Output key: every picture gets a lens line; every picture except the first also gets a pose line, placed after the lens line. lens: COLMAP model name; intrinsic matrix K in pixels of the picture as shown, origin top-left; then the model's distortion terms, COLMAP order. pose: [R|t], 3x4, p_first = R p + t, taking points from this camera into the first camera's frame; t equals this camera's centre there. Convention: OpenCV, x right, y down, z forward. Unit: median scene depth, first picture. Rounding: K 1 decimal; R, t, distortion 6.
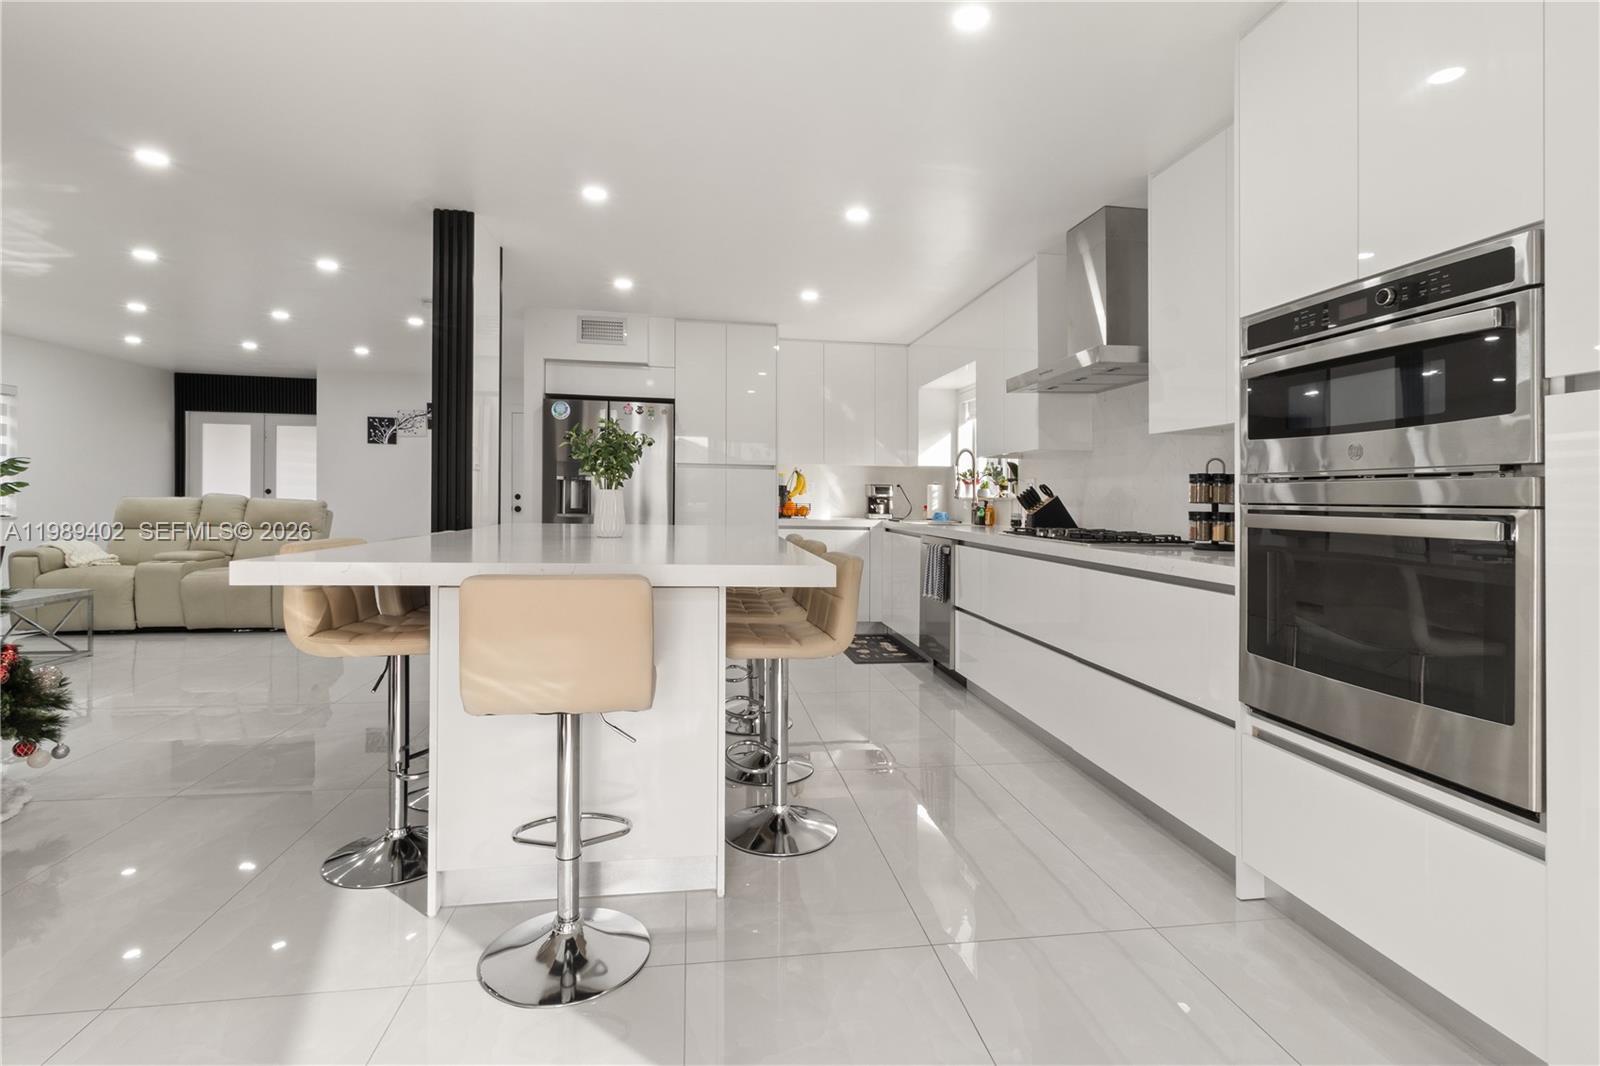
lens RADIAL K [[746.8, 0, 807.4], [0, 746.8, 478.7], [0, 0, 1]] dist [0.002235, 0.000804]
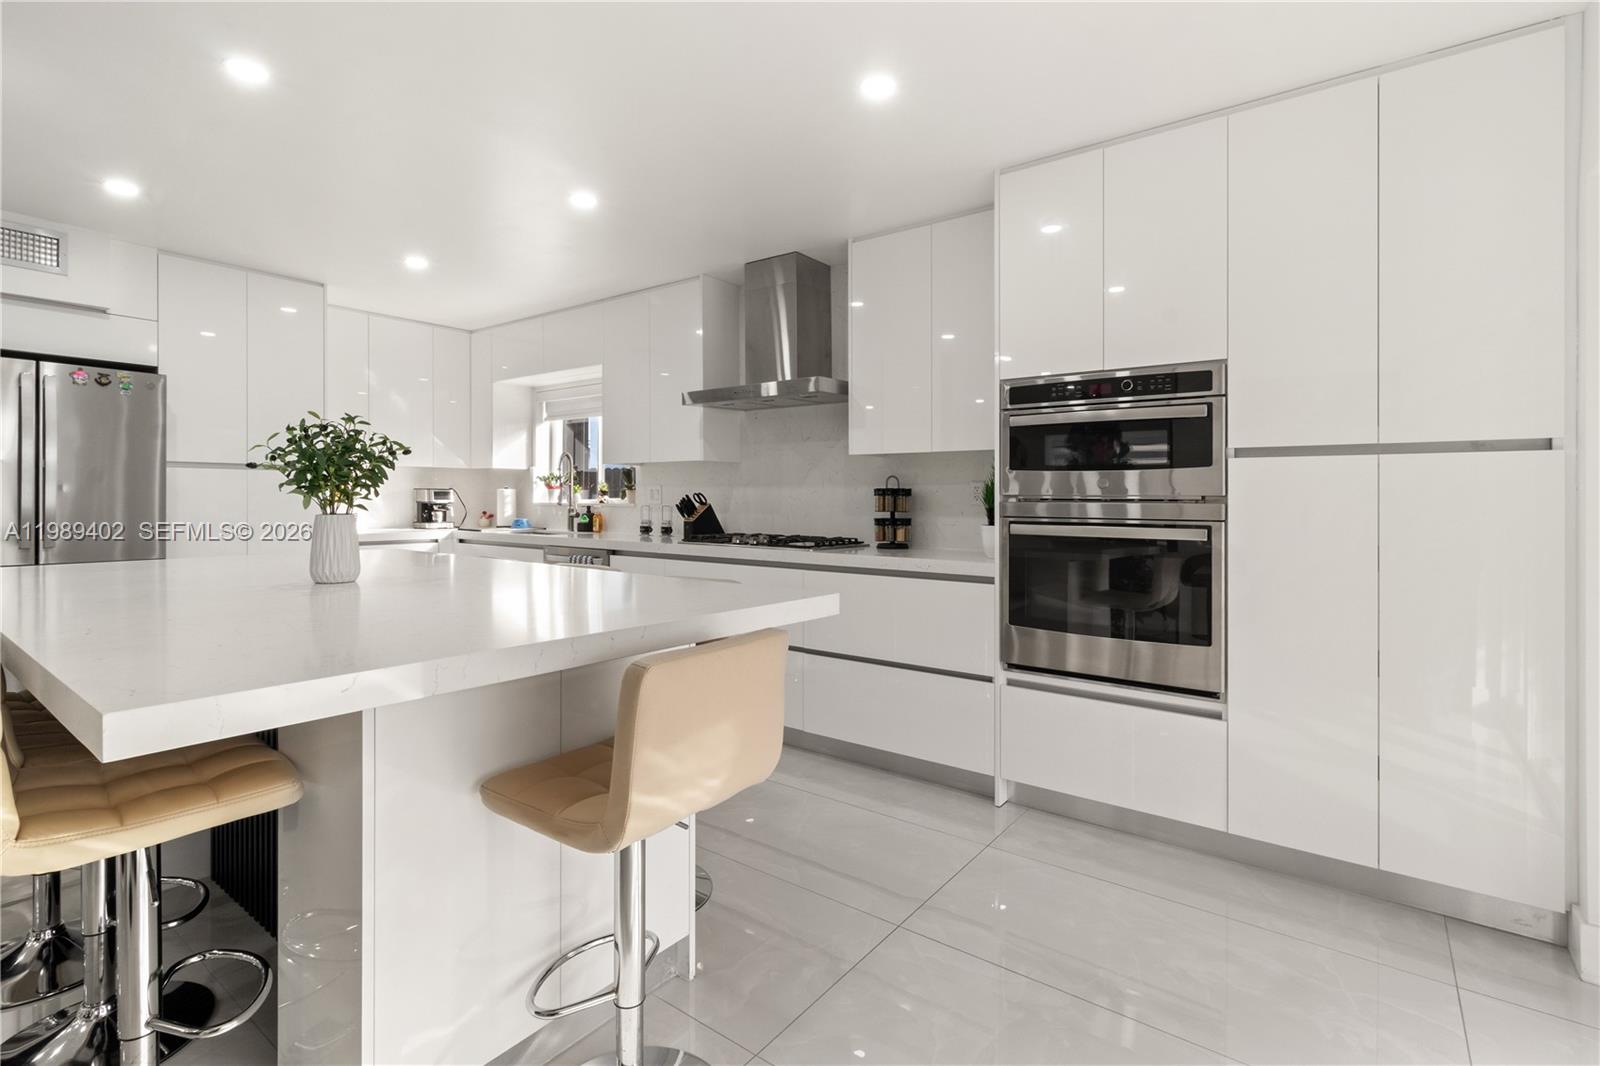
lens RADIAL K [[746.8, 0, 789.2], [0, 746.8, 484.4], [0, 0, 1]] dist [0.002235, 0.000804]
pose [[0.721888, -0.003718, 0.692000, -0.441516], [-0.009377, 0.999841, 0.015154, -0.029600], [-0.691946, -0.017428, 0.721738, 0.196436]]
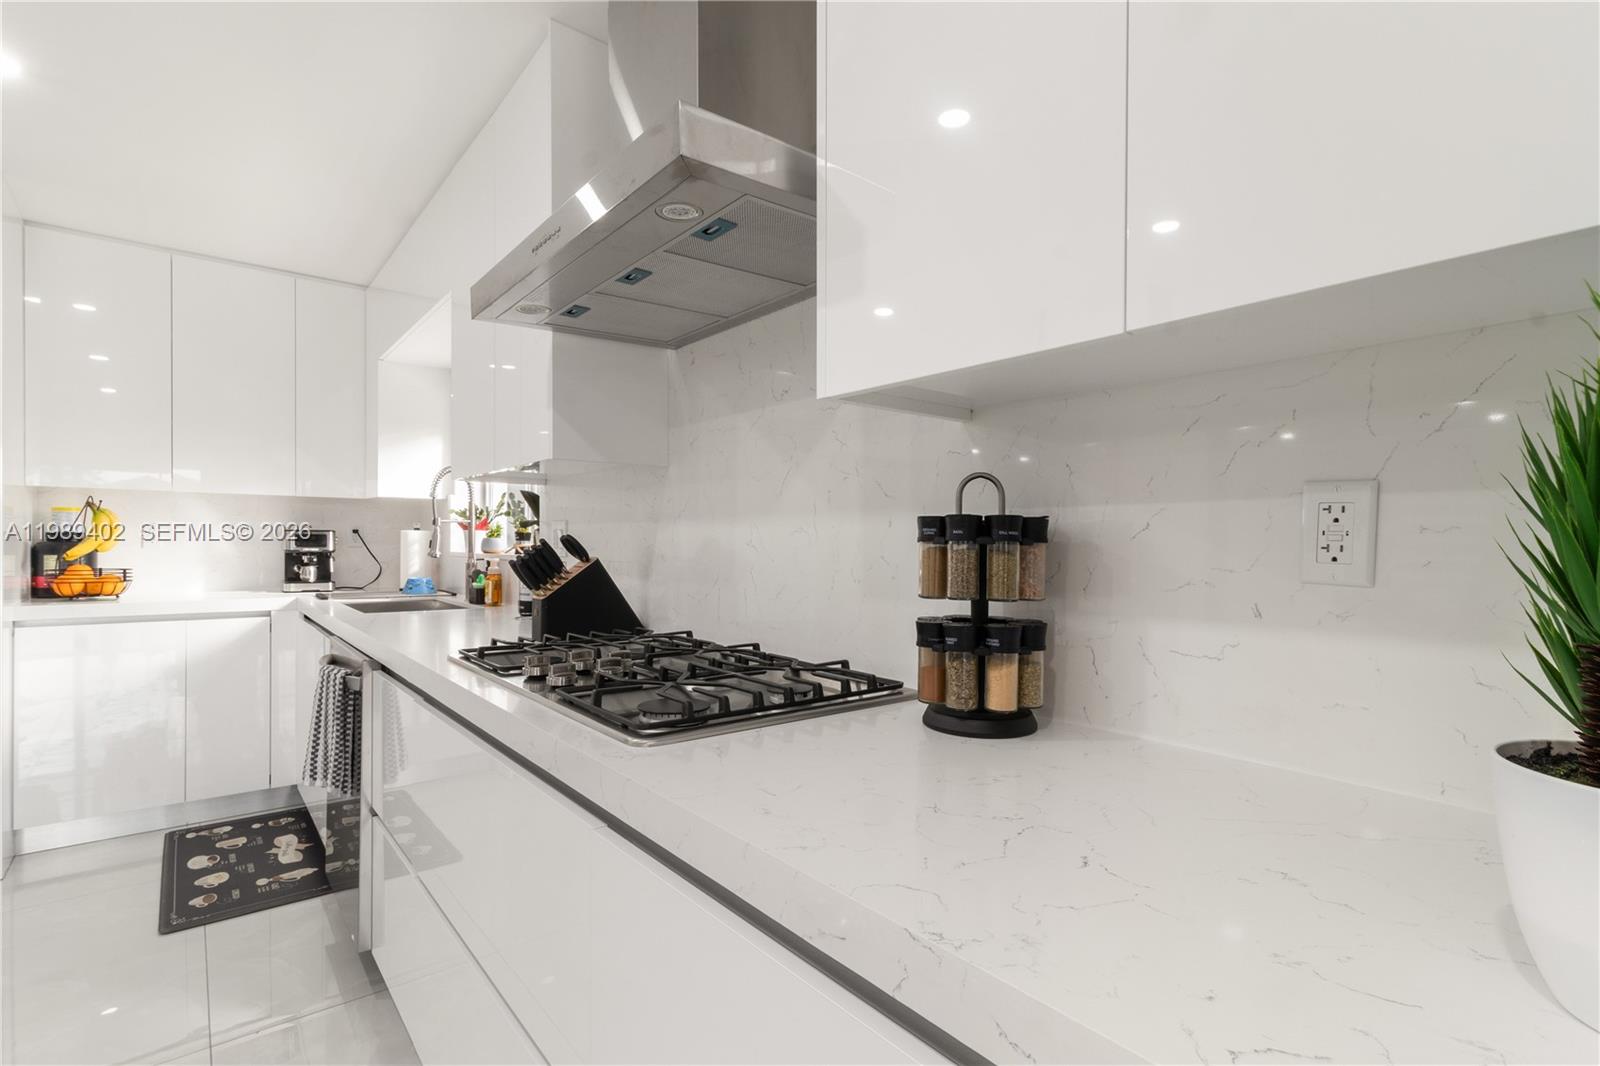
lens RADIAL K [[746.8, 0, 802.7], [0, 746.8, 533.3], [0, 0, 1]] dist [0.002235, 0.000804]
pose [[0.859402, -0.005967, 0.511265, 0.273263], [-0.004640, 0.999800, 0.019468, -0.004474], [-0.511279, -0.019103, 0.859202, 0.701131]]
